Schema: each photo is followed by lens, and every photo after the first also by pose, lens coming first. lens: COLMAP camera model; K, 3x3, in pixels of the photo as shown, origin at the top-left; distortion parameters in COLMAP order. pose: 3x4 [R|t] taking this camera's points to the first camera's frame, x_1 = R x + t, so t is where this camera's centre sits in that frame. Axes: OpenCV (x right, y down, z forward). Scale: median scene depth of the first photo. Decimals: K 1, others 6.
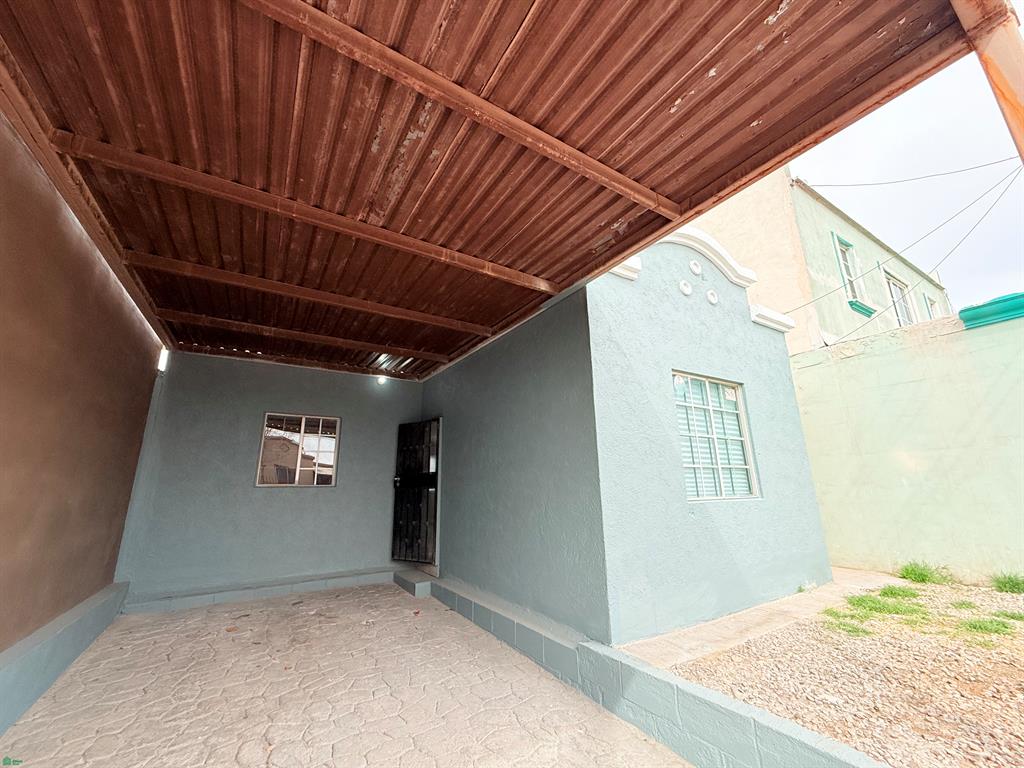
lens RADIAL K [[407.9, 0, 508.8], [0, 407.9, 380.7], [0, 0, 1]] dist [0.001645, -0.000297]
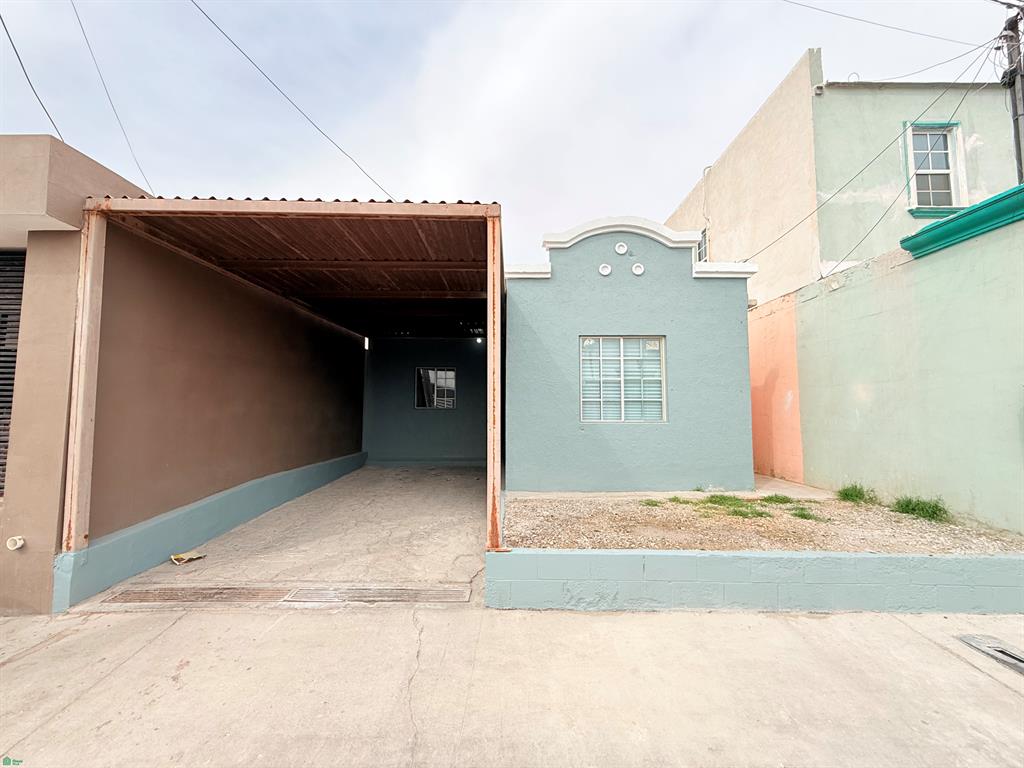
lens RADIAL K [[407.9, 0, 508.4], [0, 407.9, 381.5], [0, 0, 1]] dist [0.001645, -0.000297]
pose [[0.851667, -0.022359, -0.523605, 0.823030], [0.119090, 0.981210, 0.151806, -0.103958], [0.510373, -0.191644, 0.838327, -0.342956]]
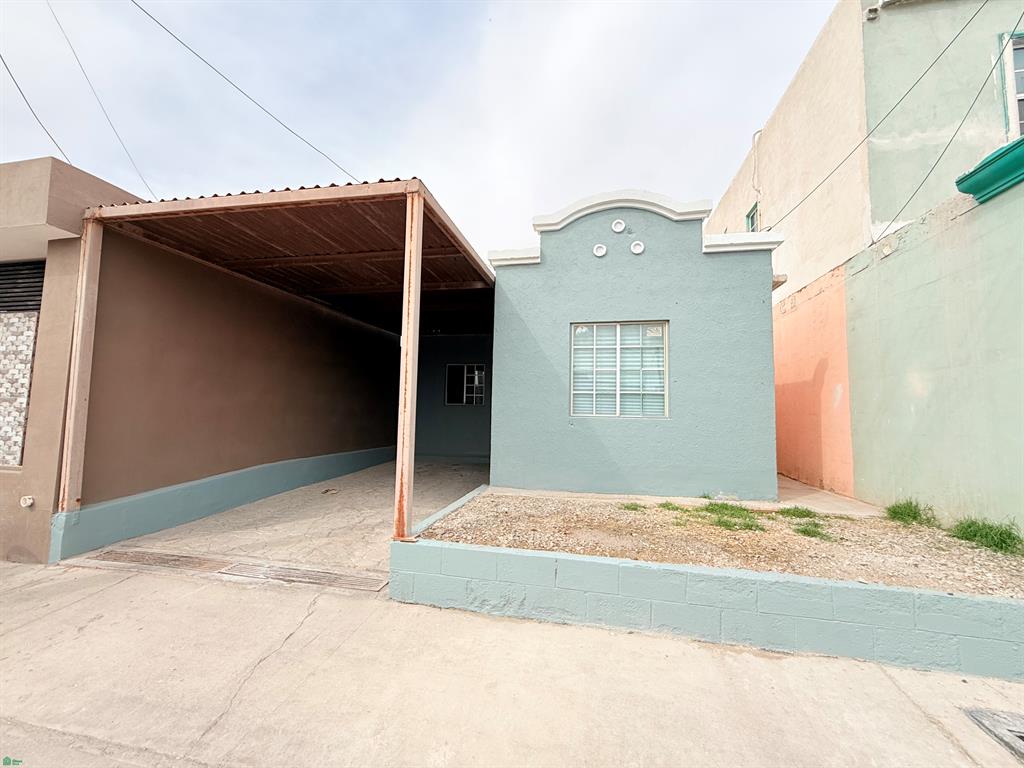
lens RADIAL K [[407.9, 0, 508.6], [0, 407.9, 381.9], [0, 0, 1]] dist [0.001645, -0.000297]
pose [[0.727918, -0.026020, -0.685170, 1.023006], [0.144674, 0.982611, 0.116385, -0.020553], [0.670227, -0.183844, 0.719025, -0.134748]]
